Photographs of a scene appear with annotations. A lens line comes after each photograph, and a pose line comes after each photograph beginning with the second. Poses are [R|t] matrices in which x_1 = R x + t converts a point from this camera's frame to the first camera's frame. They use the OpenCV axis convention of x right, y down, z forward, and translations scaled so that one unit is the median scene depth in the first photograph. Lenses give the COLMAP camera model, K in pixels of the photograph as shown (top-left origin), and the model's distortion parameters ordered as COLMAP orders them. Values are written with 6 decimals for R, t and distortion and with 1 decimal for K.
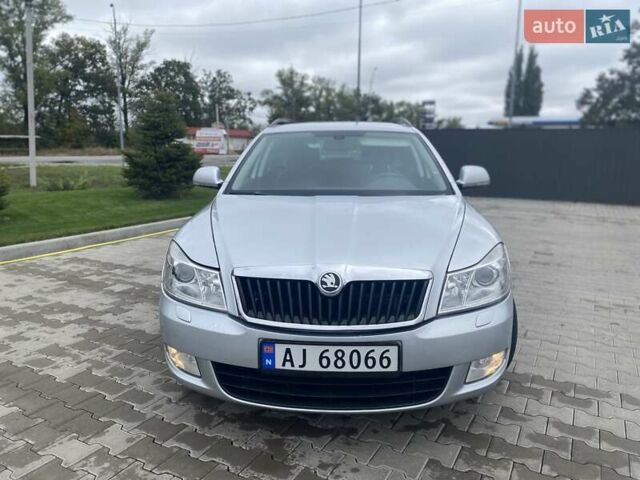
lens RADIAL K [[484.1, 0, 317.4], [0, 484.1, 241.1], [0, 0, 1]] dist [0.026651, -0.023202]
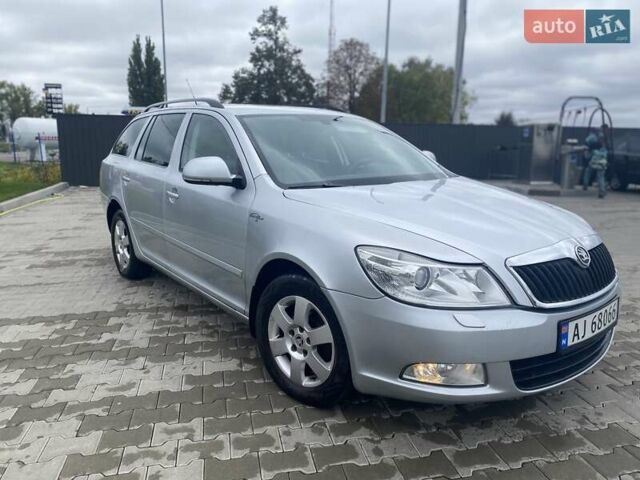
lens RADIAL K [[484.1, 0, 321.5], [0, 484.1, 237.6], [0, 0, 1]] dist [0.026651, -0.023202]
pose [[0.747237, -0.134091, 0.650889, -0.492112], [0.125122, 0.990303, 0.060371, -0.041525], [-0.652672, 0.036329, 0.756769, 0.240748]]
